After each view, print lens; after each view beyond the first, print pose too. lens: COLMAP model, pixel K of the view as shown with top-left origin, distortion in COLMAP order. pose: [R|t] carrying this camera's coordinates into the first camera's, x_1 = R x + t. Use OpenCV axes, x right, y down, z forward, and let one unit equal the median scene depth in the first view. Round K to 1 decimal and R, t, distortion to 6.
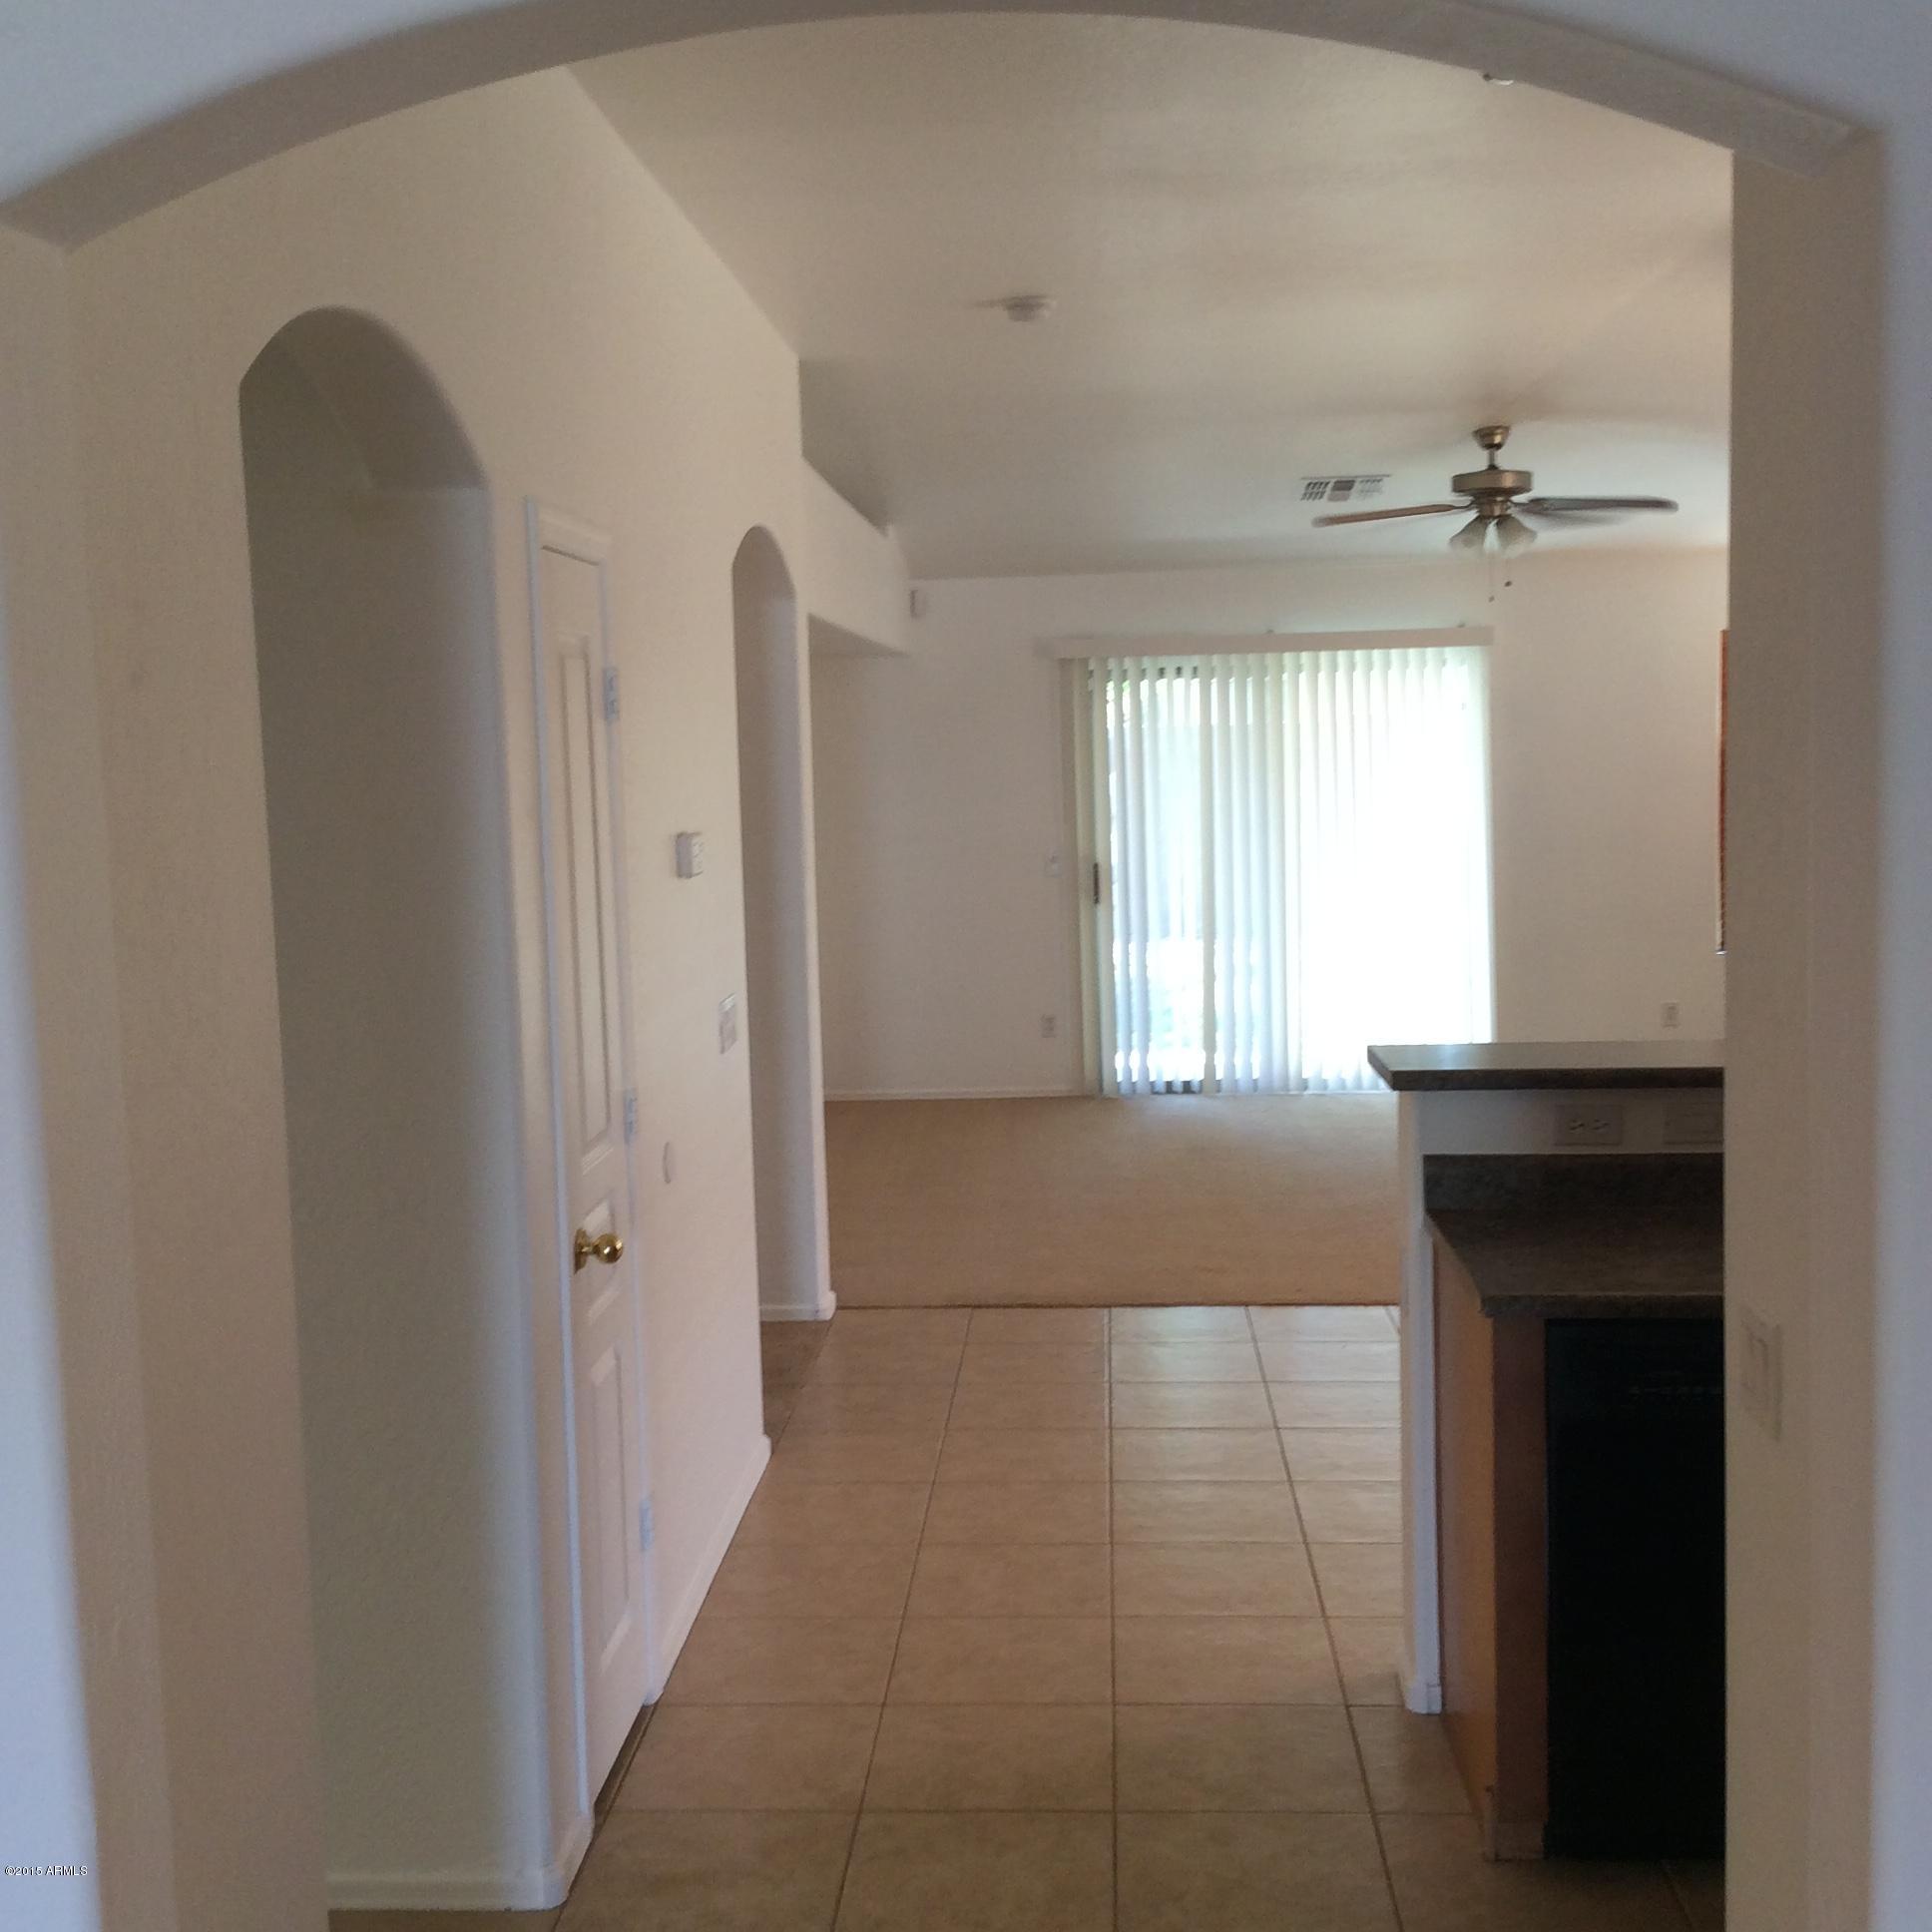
lens RADIAL K [[2319.9, 0, 981.1], [0, 2319.9, 973.7], [0, 0, 1]] dist [0.159188, -0.311837]
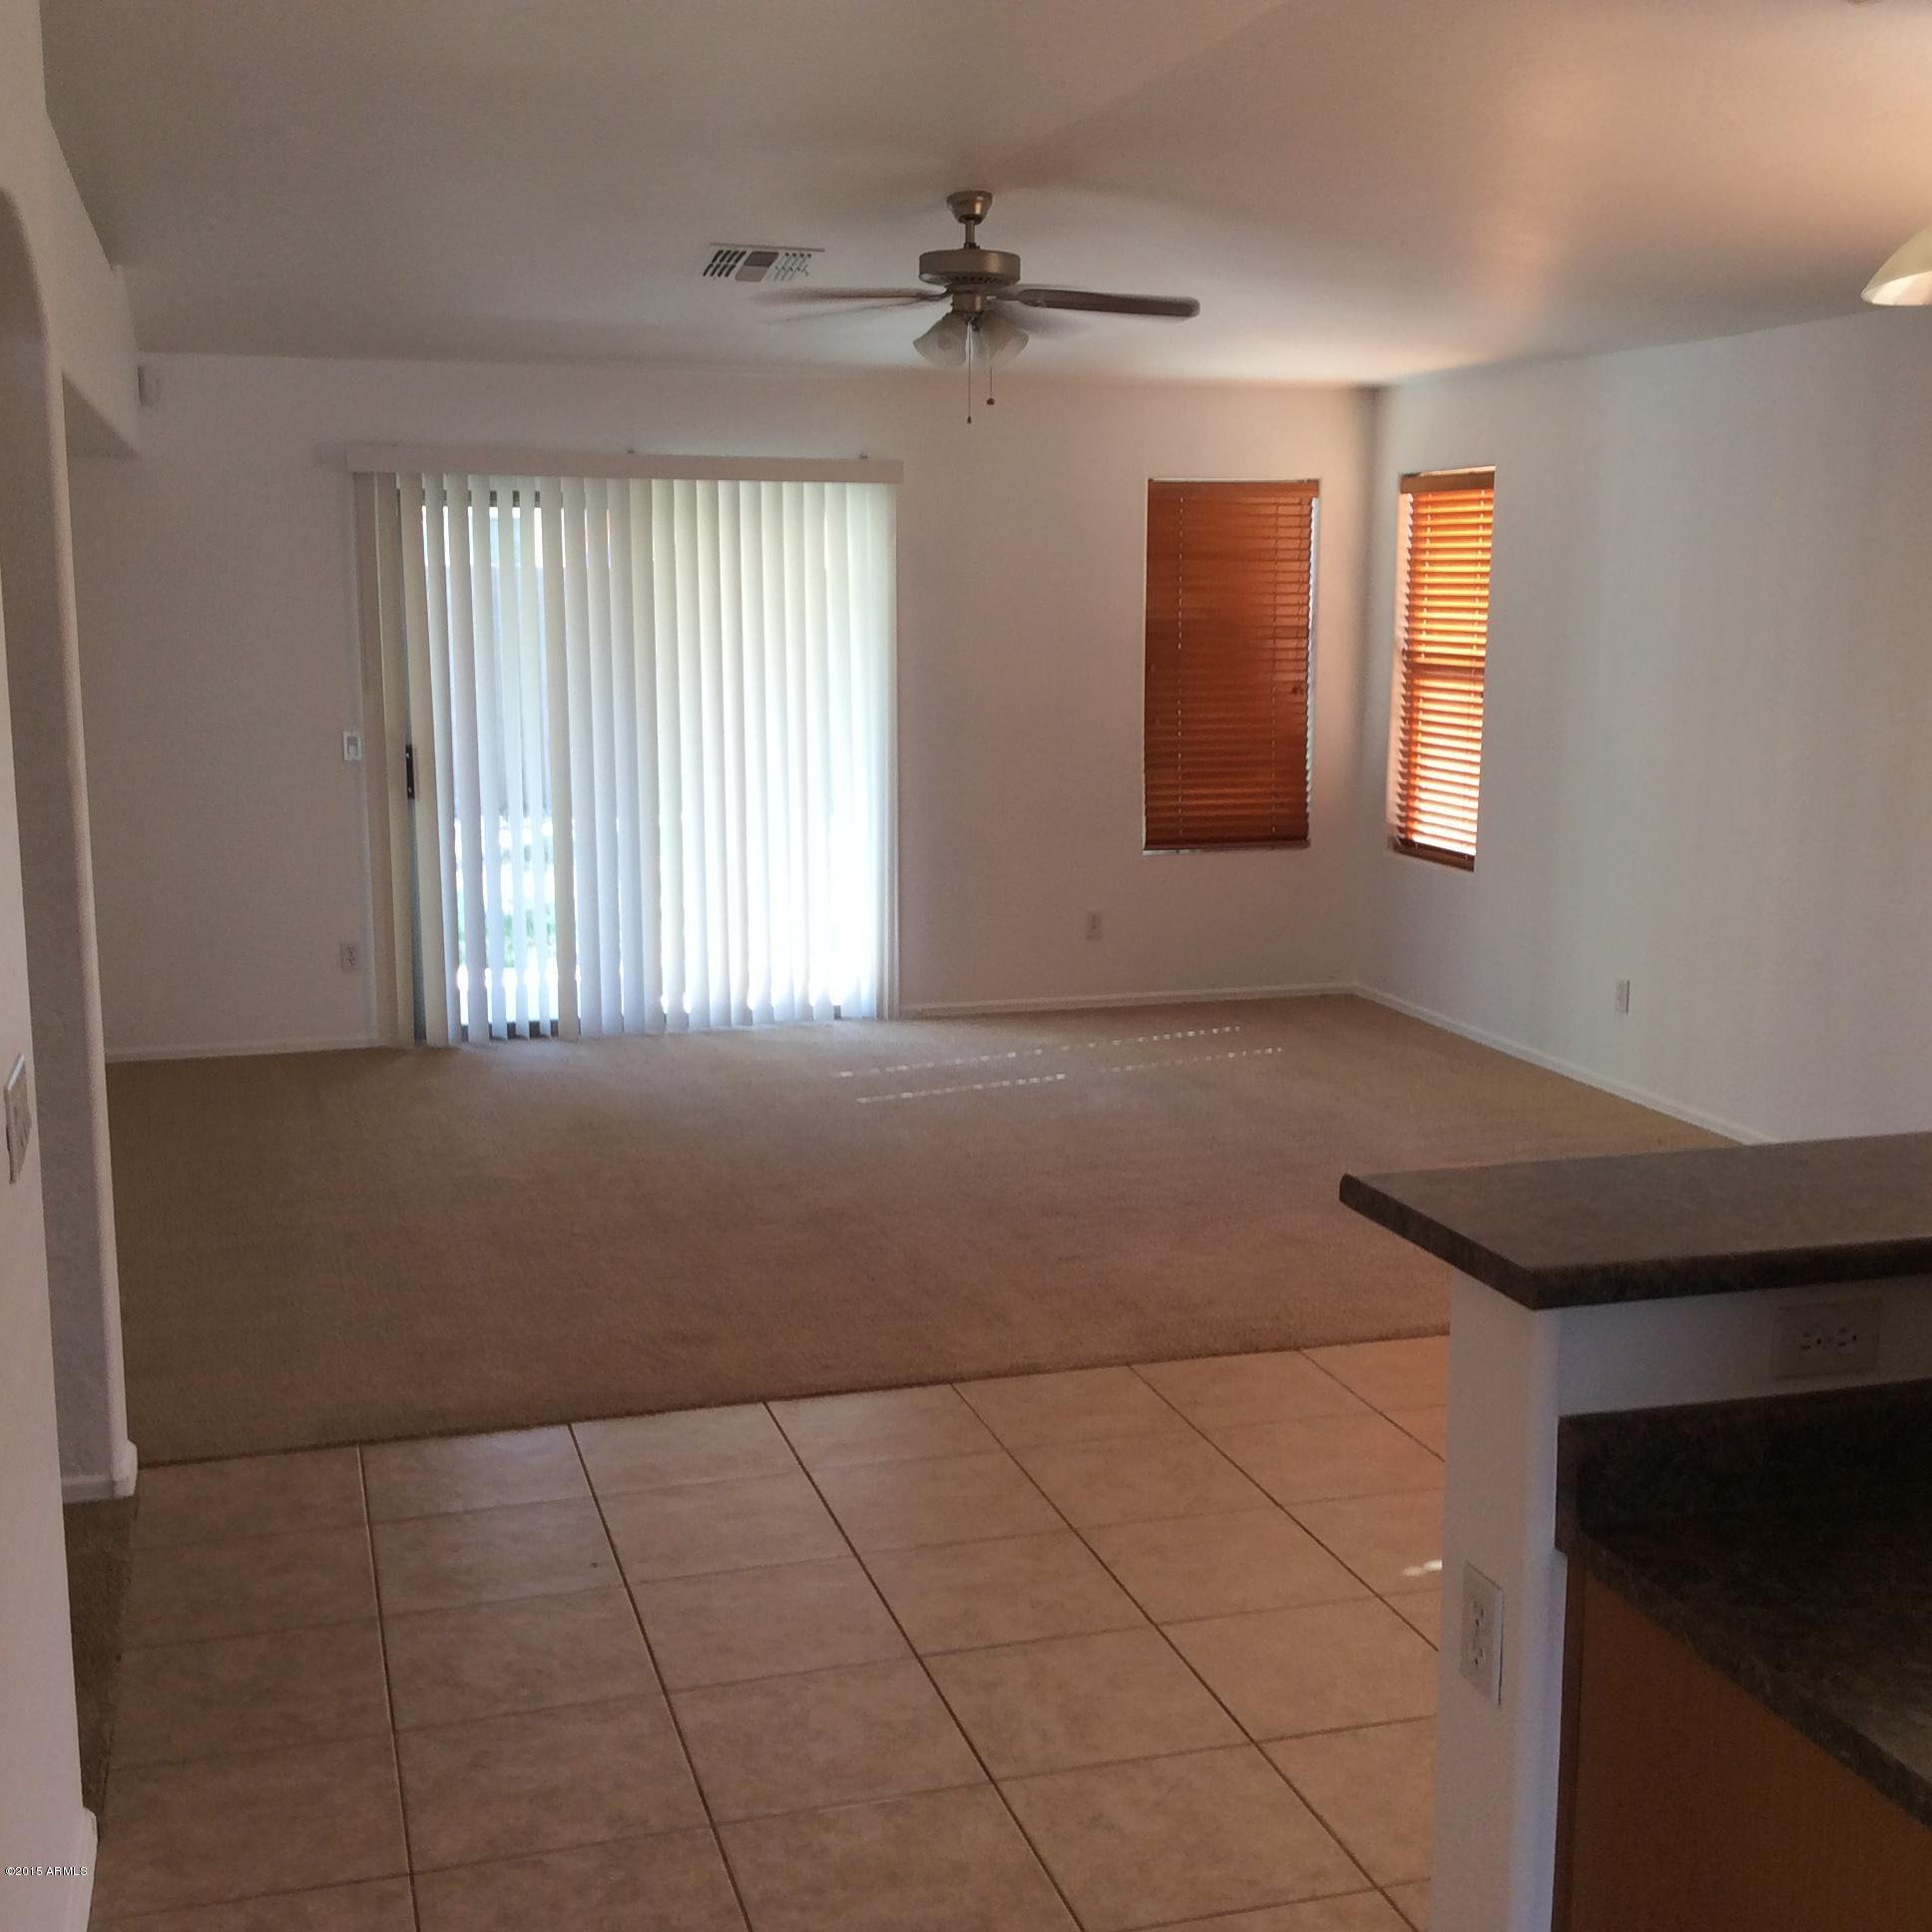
lens RADIAL K [[2319.9, 0, 981.1], [0, 2319.9, 973.7], [0, 0, 1]] dist [0.159188, -0.311837]
pose [[0.938893, -0.030720, 0.342837, -0.047440], [0.008539, 0.997782, 0.066023, -0.025123], [-0.344104, -0.059061, 0.937072, 0.236942]]
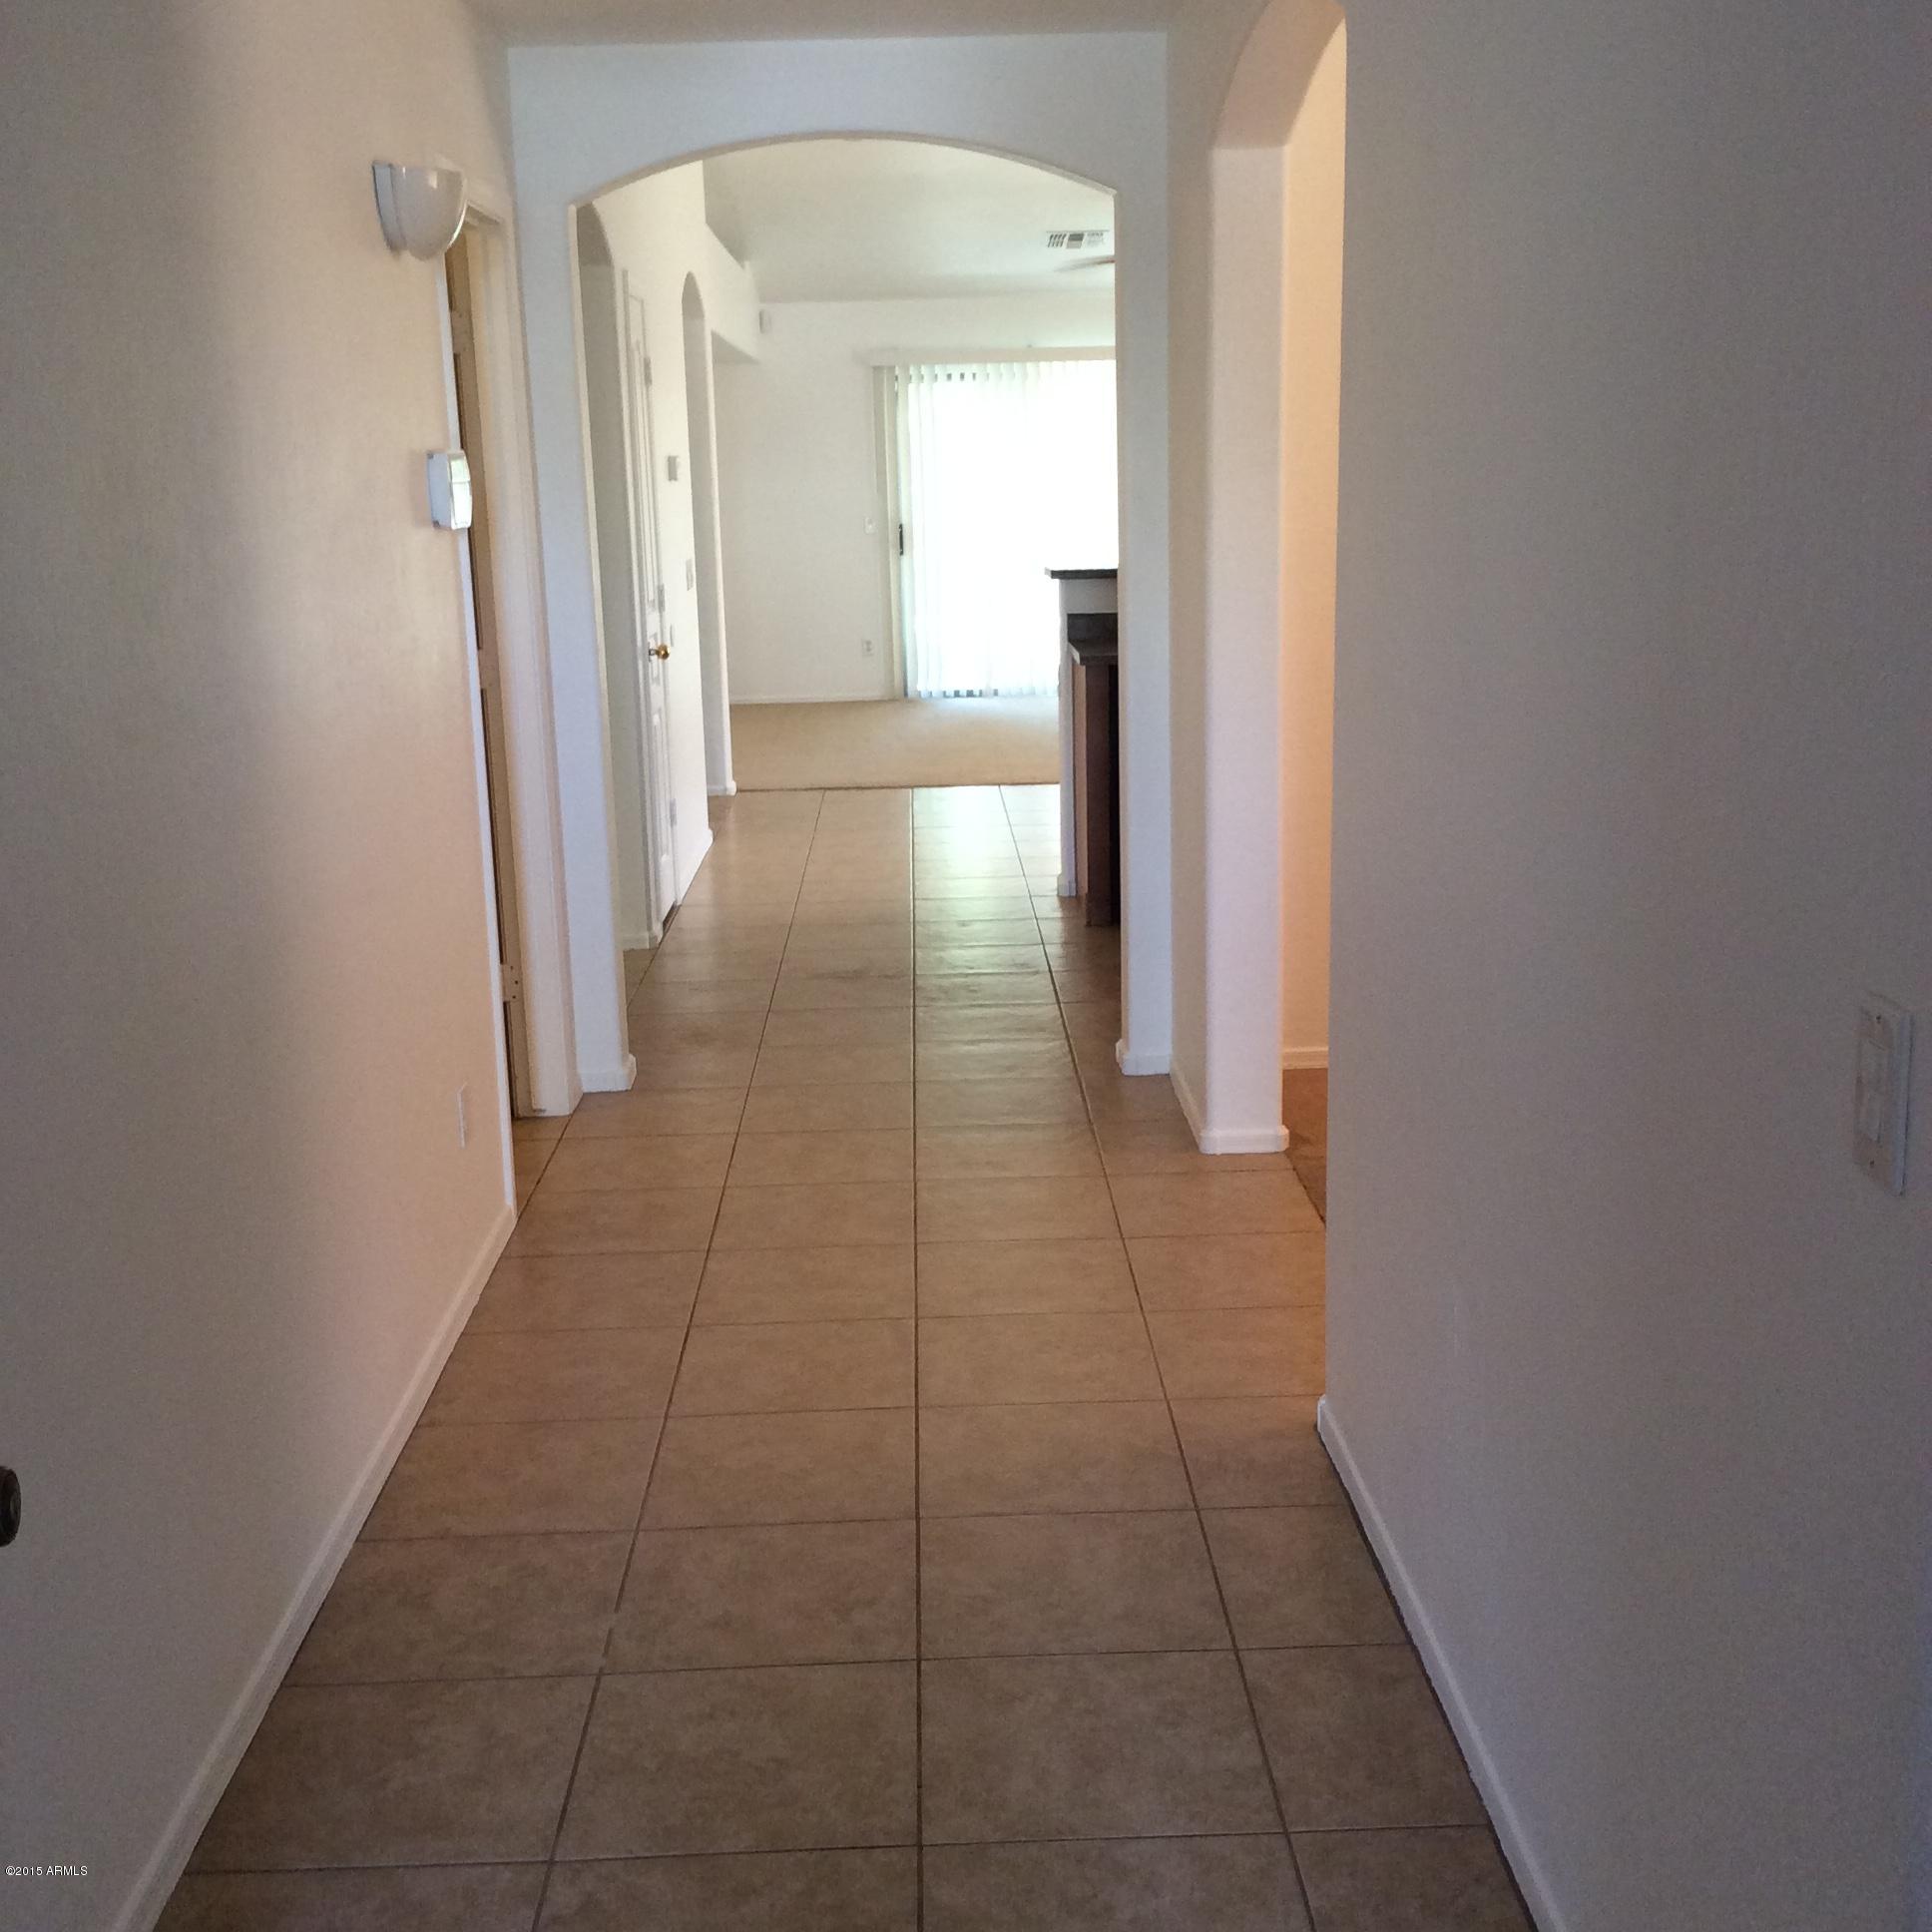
lens RADIAL K [[2345.9, 0, 930.6], [0, 2345.9, 880.1], [0, 0, 1]] dist [0.312049, -0.769834]
pose [[0.998066, -0.010233, 0.061309, -0.022342], [0.005747, 0.997322, 0.072904, 0.067185], [-0.061891, -0.072411, 0.995453, -0.429649]]
